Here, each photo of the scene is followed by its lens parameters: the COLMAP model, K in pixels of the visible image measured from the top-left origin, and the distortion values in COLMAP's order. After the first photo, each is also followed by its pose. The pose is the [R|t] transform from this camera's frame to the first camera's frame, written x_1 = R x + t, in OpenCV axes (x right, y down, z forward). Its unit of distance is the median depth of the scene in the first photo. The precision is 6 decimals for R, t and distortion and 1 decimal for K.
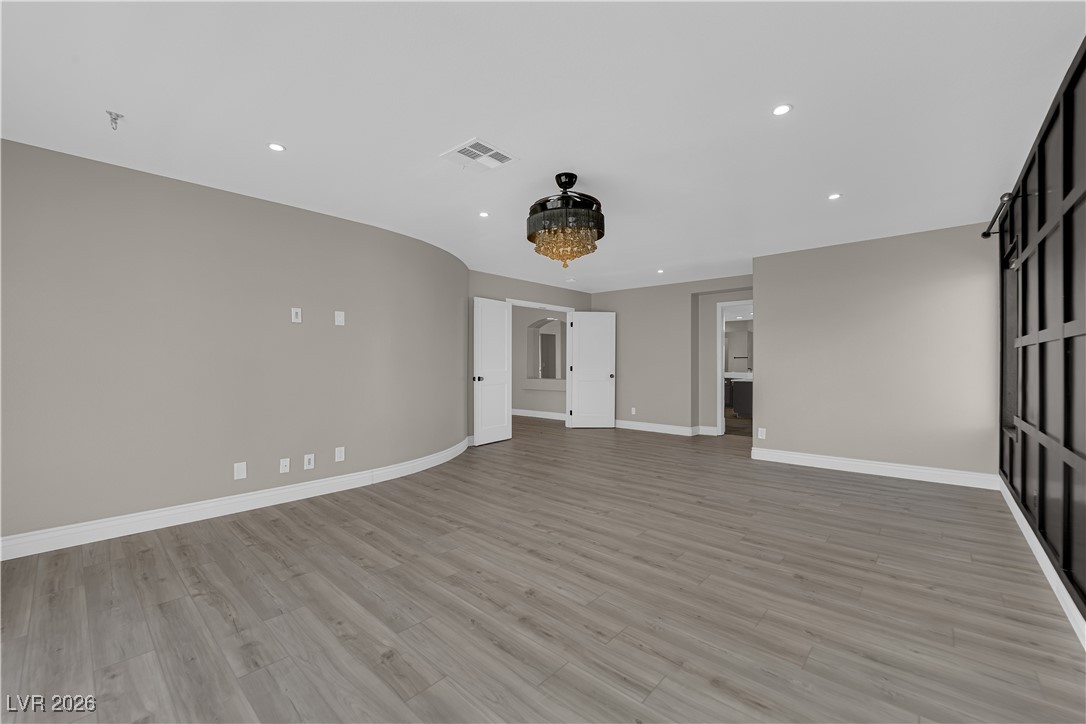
lens RADIAL K [[439.9, 0, 539.4], [0, 439.9, 361.1], [0, 0, 1]] dist [-0.001278, -0.000053]
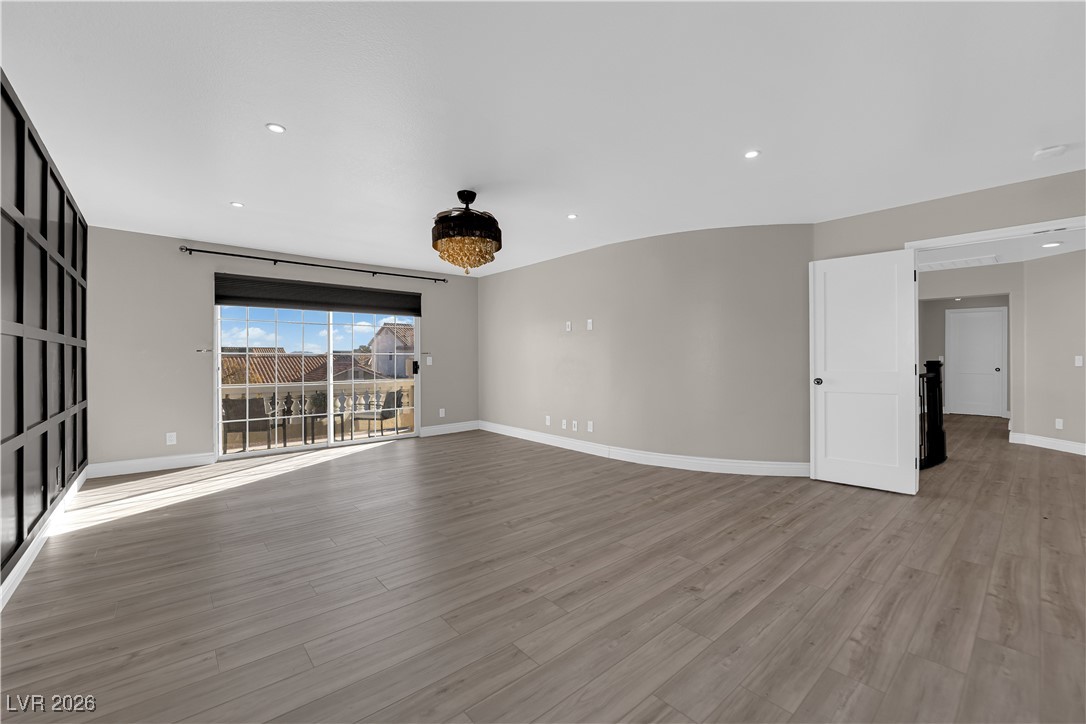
lens RADIAL K [[439.9, 0, 539.4], [0, 439.9, 361.1], [0, 0, 1]] dist [-0.001278, -0.000053]
pose [[-0.123953, 0.003861, -0.992281, 0.919451], [0.007435, 0.999968, 0.002962, 0.011038], [0.992260, -0.007011, -0.123978, 1.060152]]
